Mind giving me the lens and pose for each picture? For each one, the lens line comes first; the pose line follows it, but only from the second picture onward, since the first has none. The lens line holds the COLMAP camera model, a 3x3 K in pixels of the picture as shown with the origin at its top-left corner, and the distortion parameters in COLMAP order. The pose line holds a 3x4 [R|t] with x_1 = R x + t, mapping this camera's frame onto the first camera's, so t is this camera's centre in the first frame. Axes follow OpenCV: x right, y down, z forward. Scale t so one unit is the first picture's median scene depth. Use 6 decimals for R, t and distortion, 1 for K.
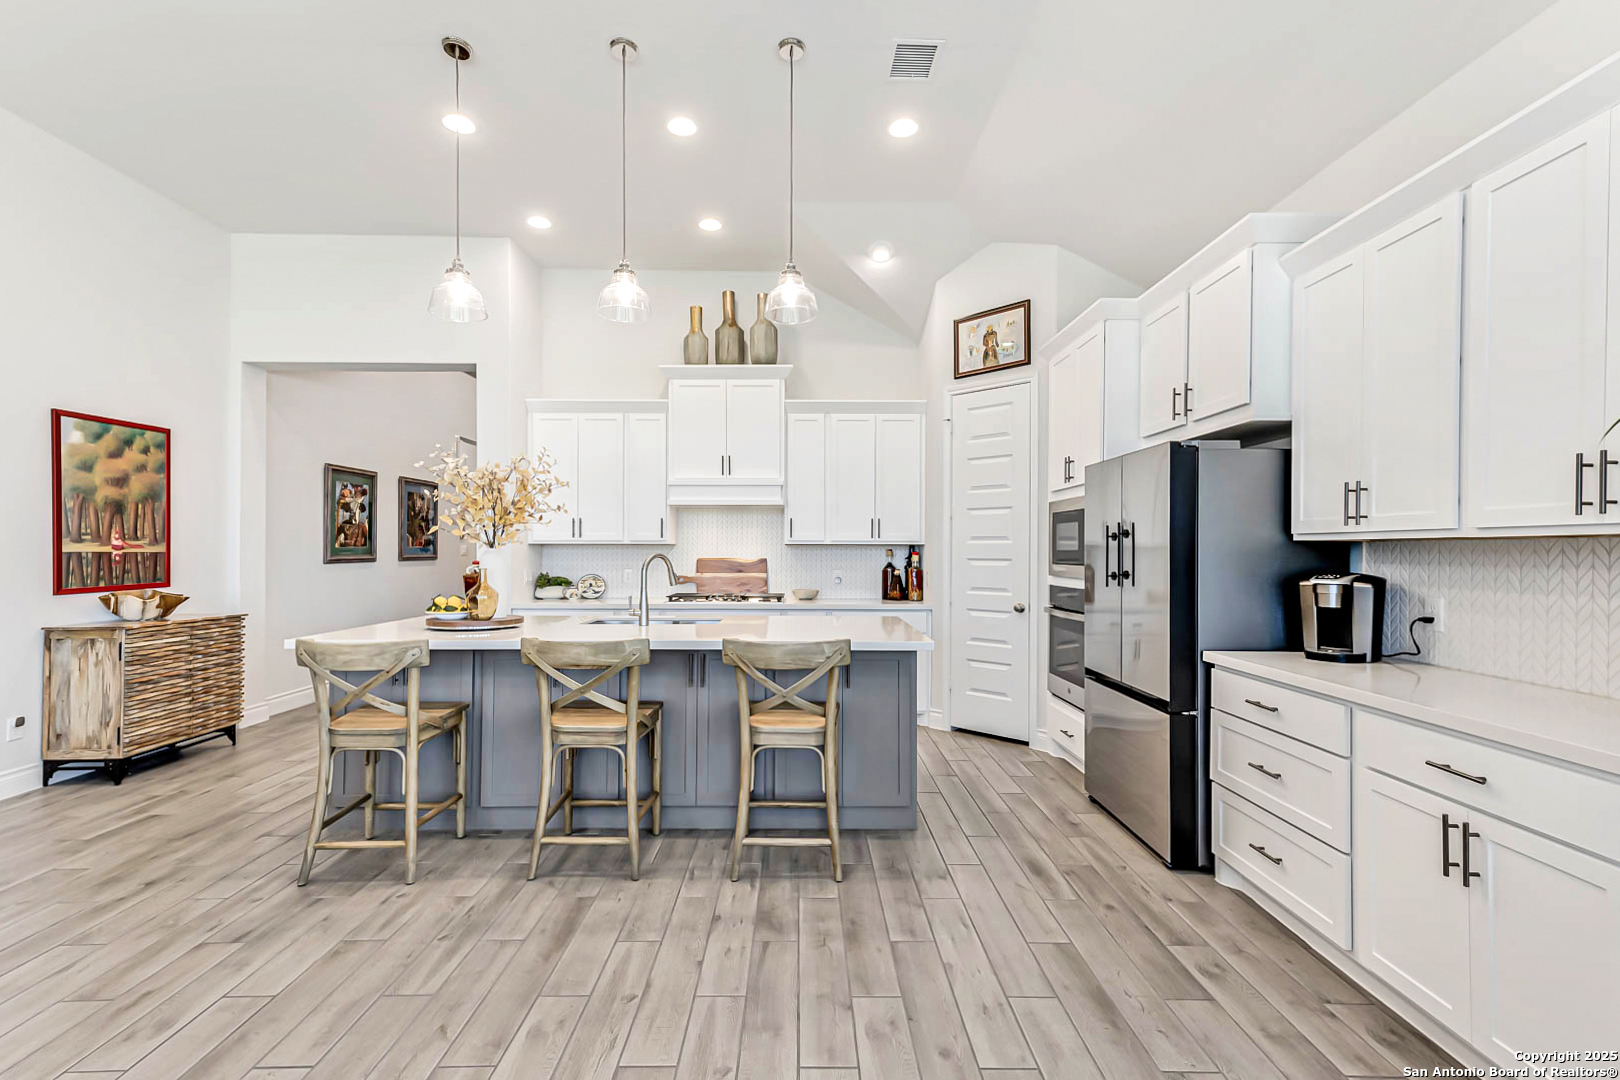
lens RADIAL K [[734.5, 0, 795.5], [0, 734.5, 545.1], [0, 0, 1]] dist [0.027153, -0.000100]
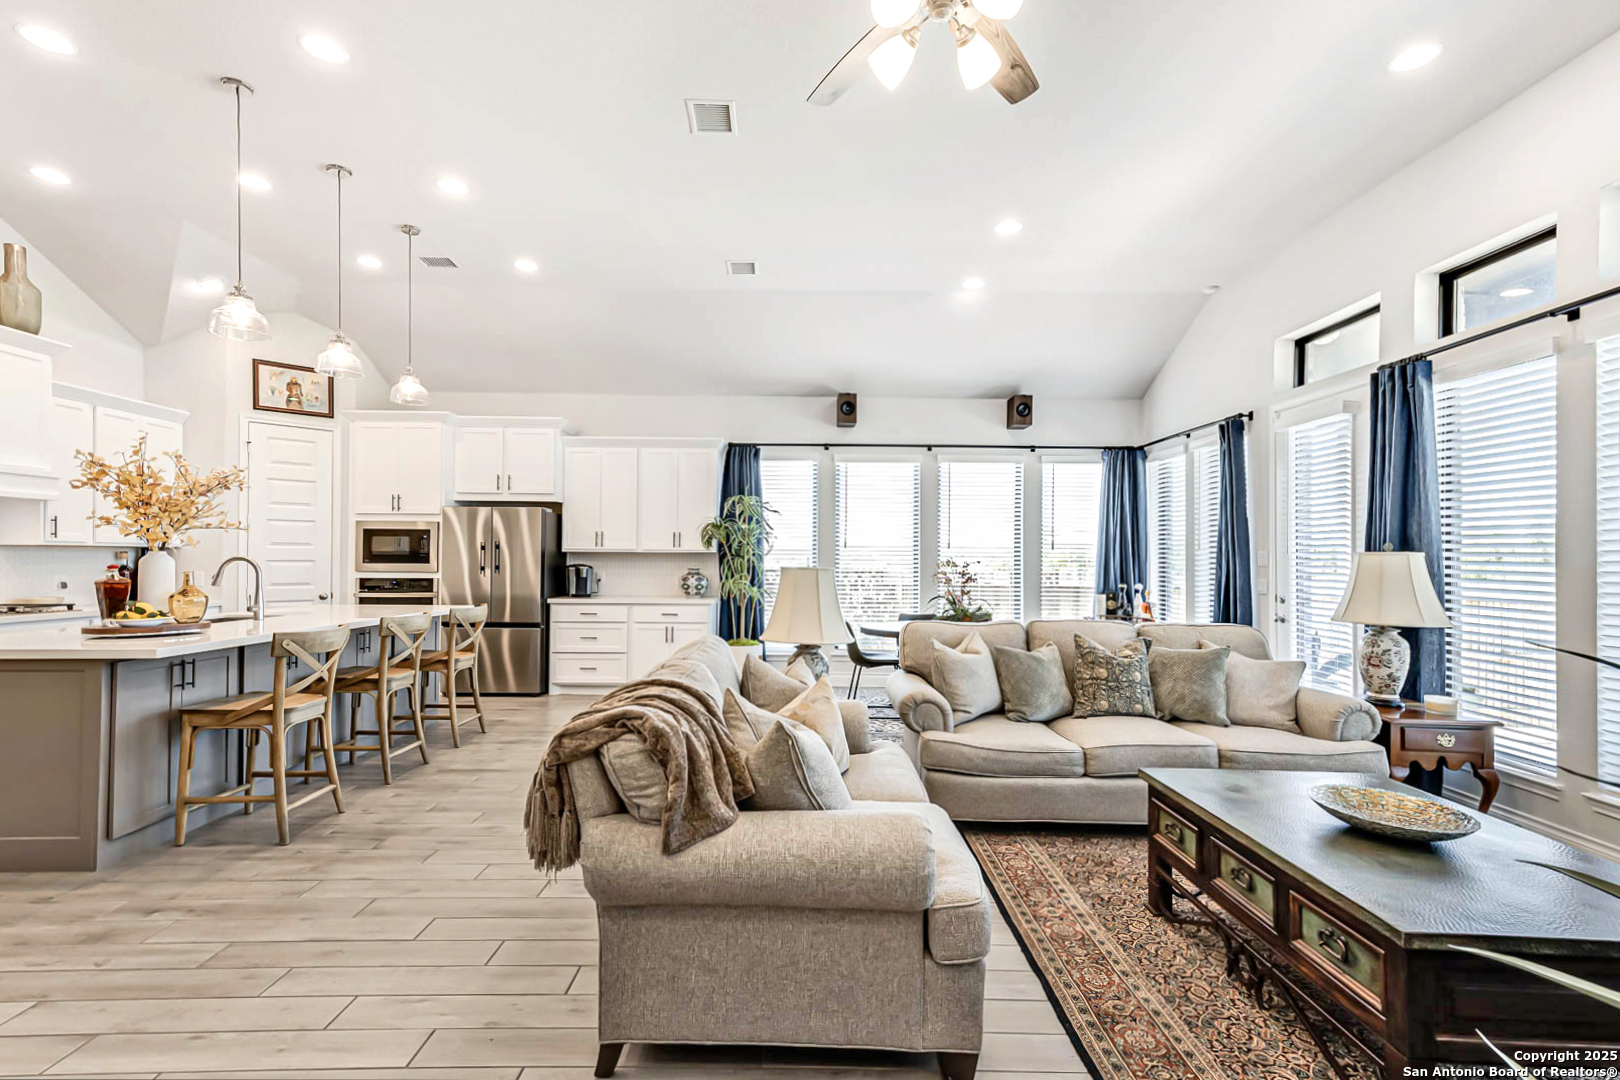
lens RADIAL K [[737.8, 0, 838.8], [0, 737.8, 556.3], [0, 0, 1]] dist [0.020201, 0.000119]
pose [[-0.050194, -0.000401, 0.998739, -1.147935], [-0.015393, 0.999881, -0.000372, -0.002447], [-0.998621, -0.015392, -0.050194, 0.128629]]
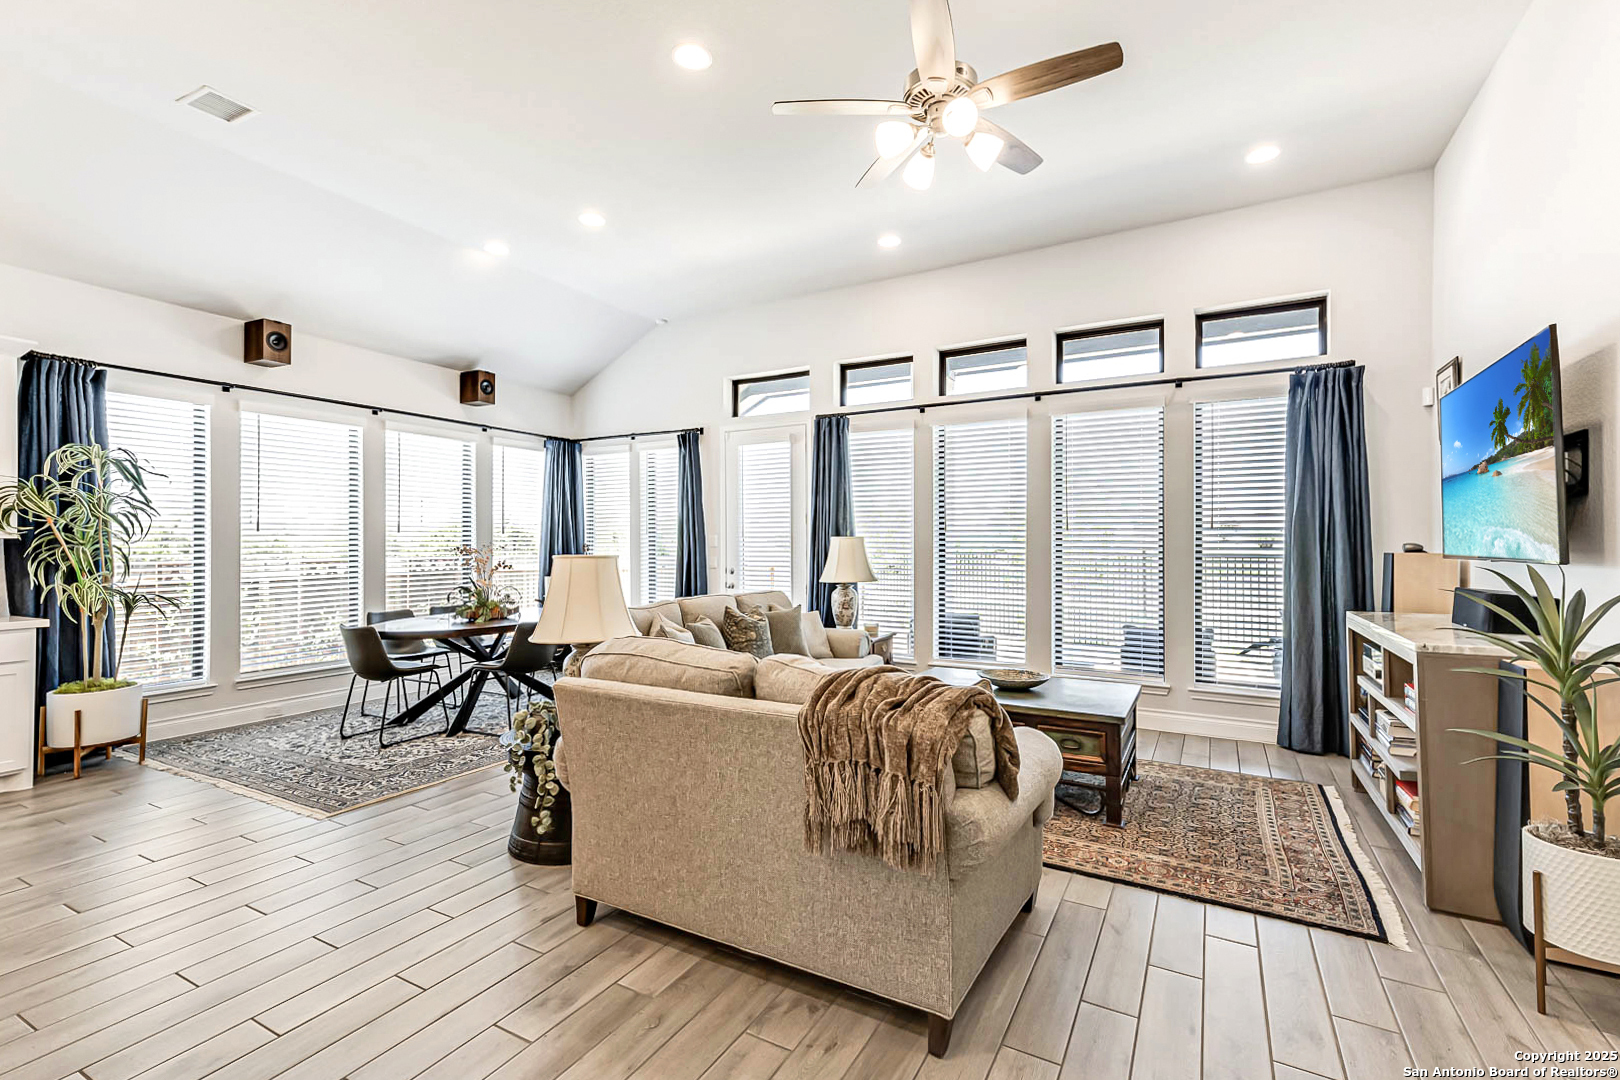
lens RADIAL K [[727.8, 0, 804.7], [0, 727.8, 542.9], [0, 0, 1]] dist [0.026358, 0.000032]
pose [[-0.884736, -0.003776, 0.466078, -0.853945], [-0.006401, 0.999971, -0.004049, -0.004399], [-0.466049, -0.006566, -0.884734, 0.673720]]
